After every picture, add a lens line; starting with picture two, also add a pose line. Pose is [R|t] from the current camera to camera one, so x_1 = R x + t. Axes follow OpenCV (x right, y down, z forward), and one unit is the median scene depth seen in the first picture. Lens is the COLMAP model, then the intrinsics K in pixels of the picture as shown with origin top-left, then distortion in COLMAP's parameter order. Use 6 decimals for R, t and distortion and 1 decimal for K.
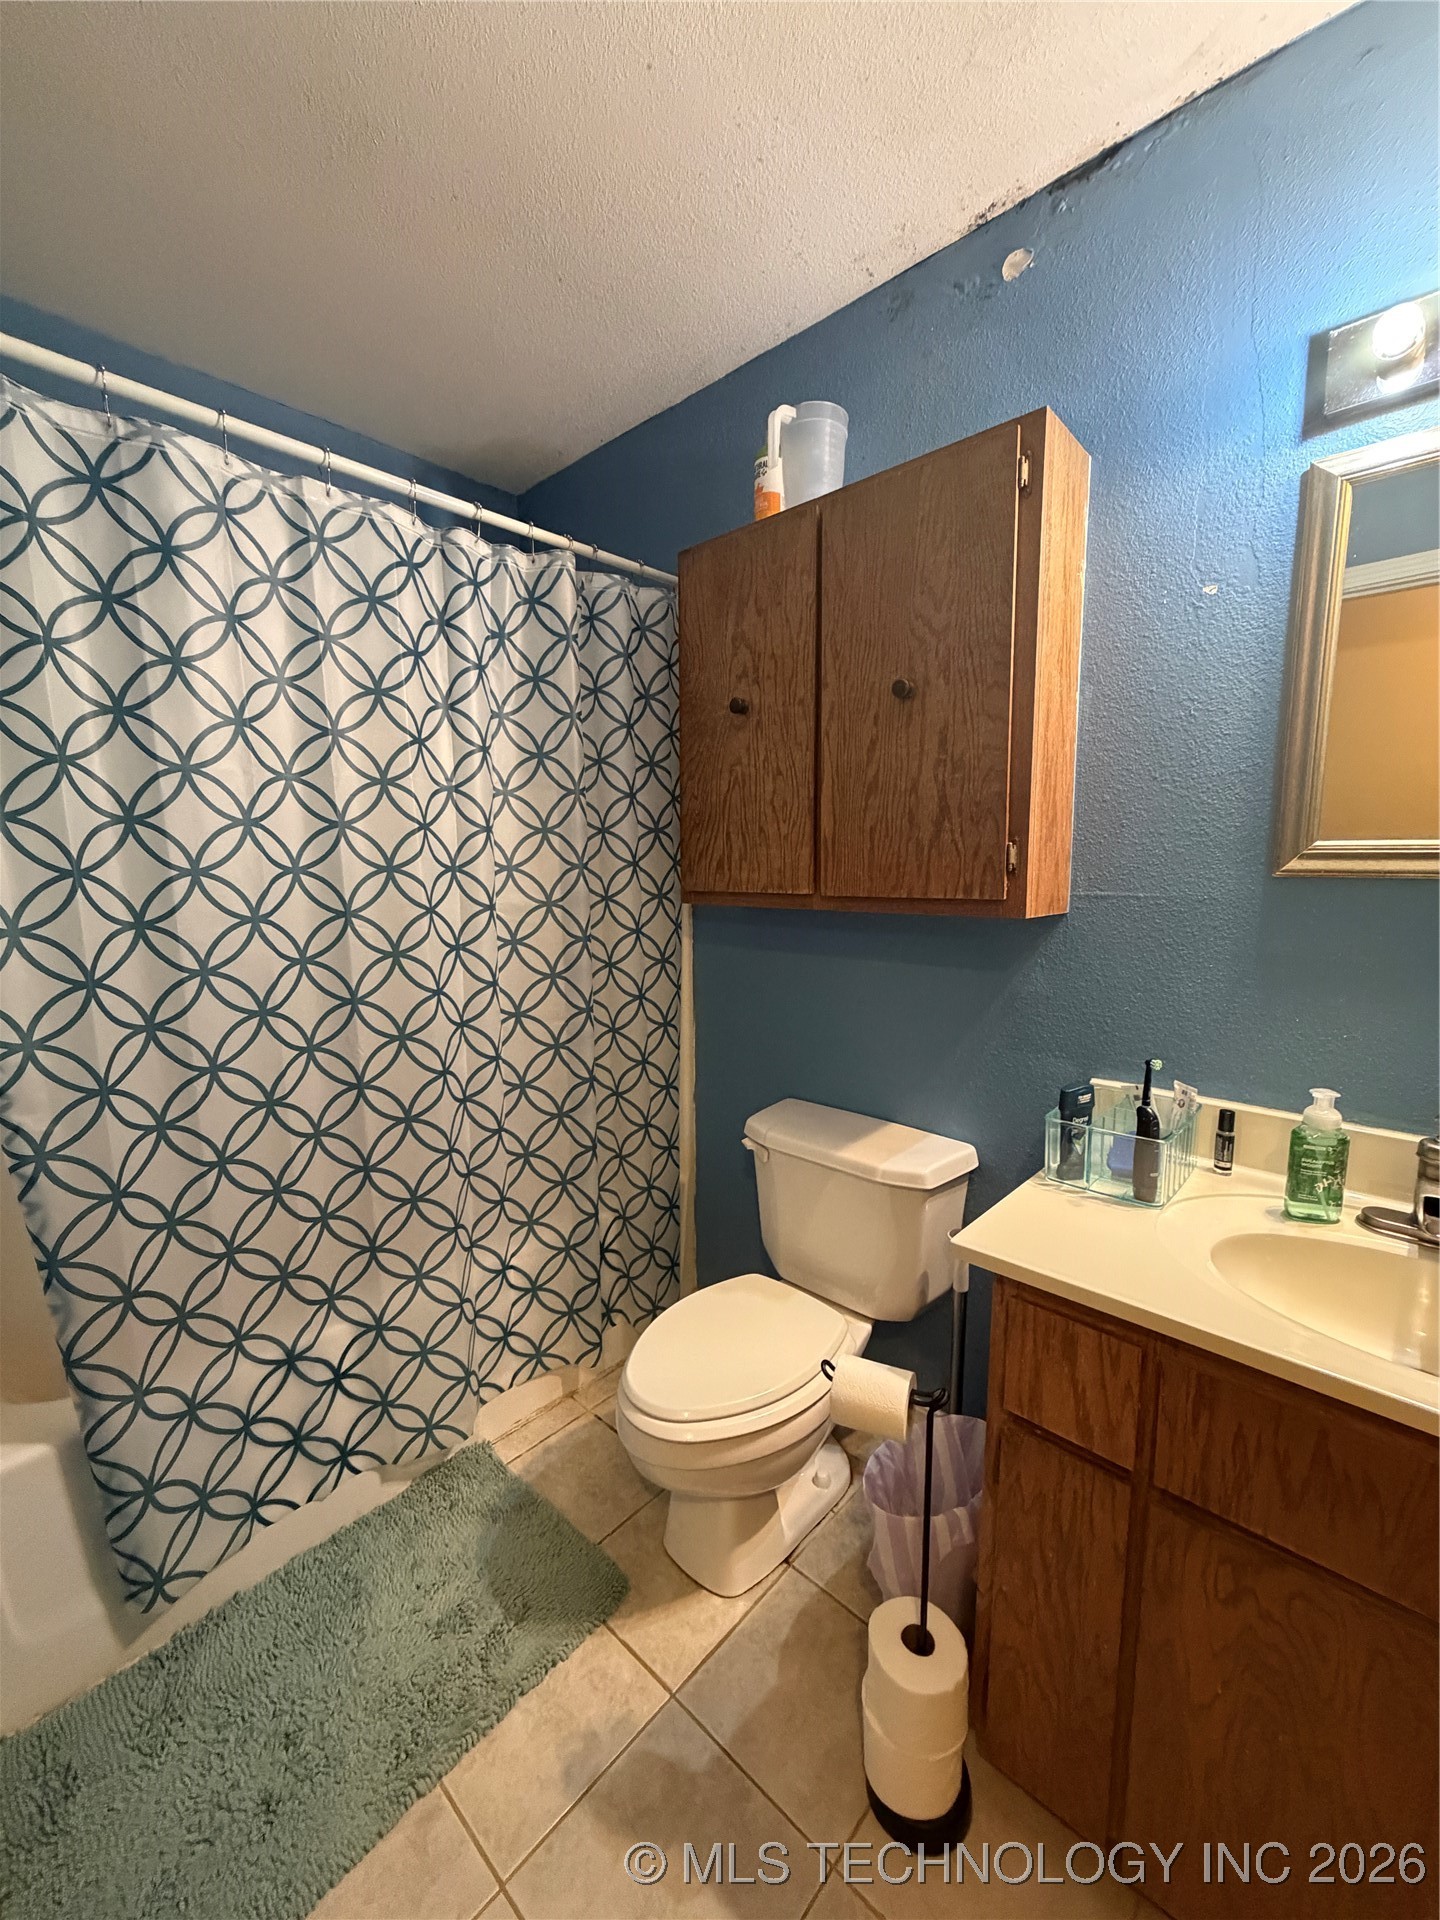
lens RADIAL K [[758.8, 0, 714.5], [0, 758.8, 960.1], [0, 0, 1]] dist [-0.002457, -0.000062]
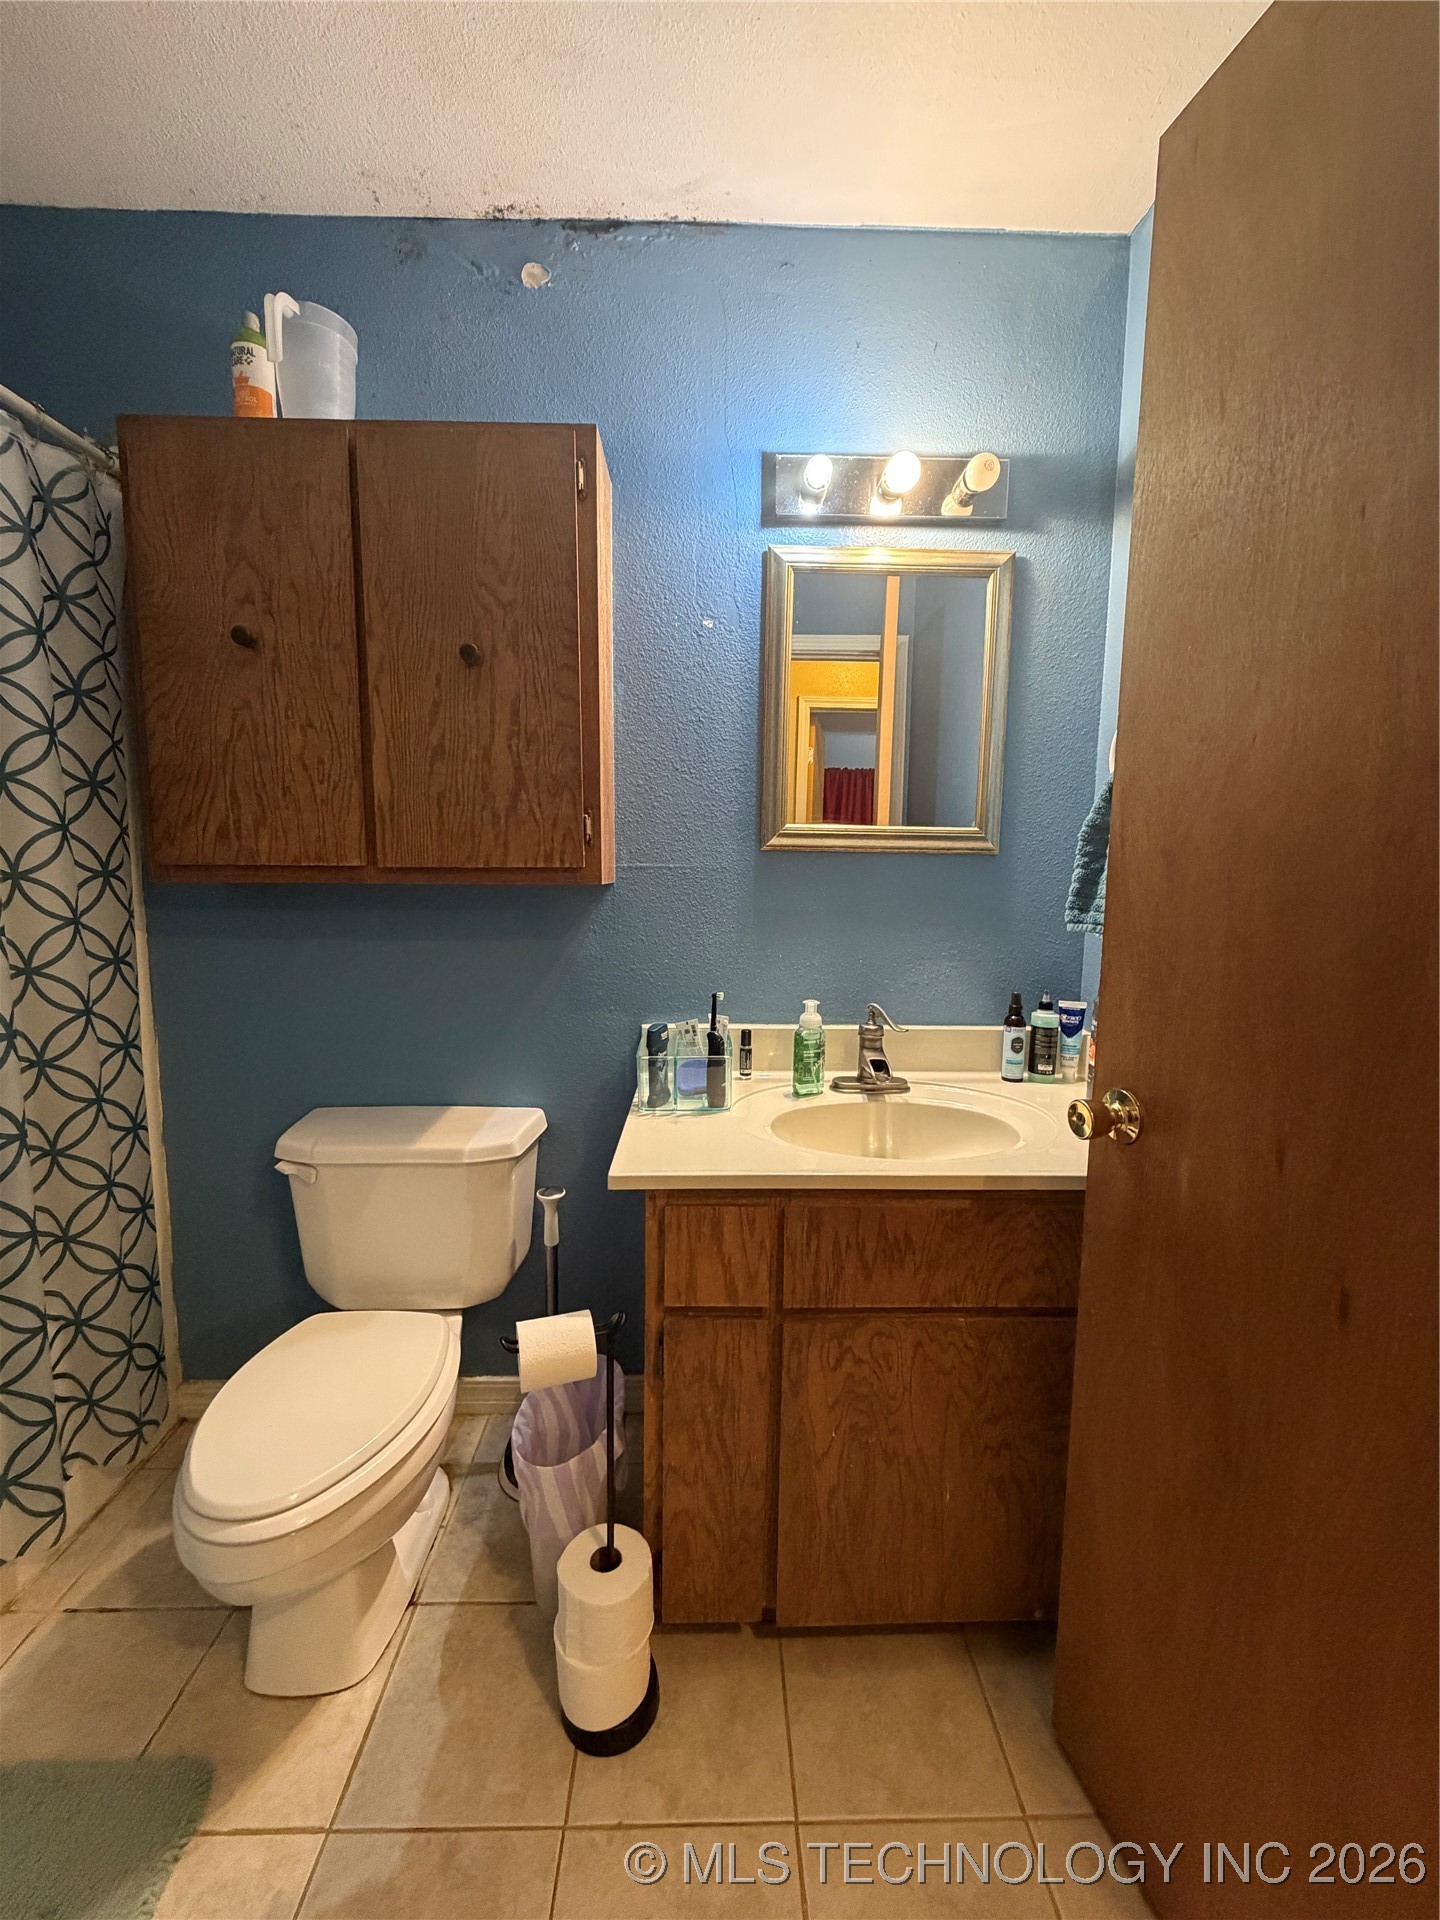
lens RADIAL K [[758.8, 0, 724.4], [0, 758.8, 958.7], [0, 0, 1]] dist [-0.002457, -0.000062]
pose [[0.719948, -0.073751, 0.690098, -0.220466], [0.075852, 0.996743, 0.027390, 0.034604], [-0.689870, 0.032626, 0.723197, 0.072164]]
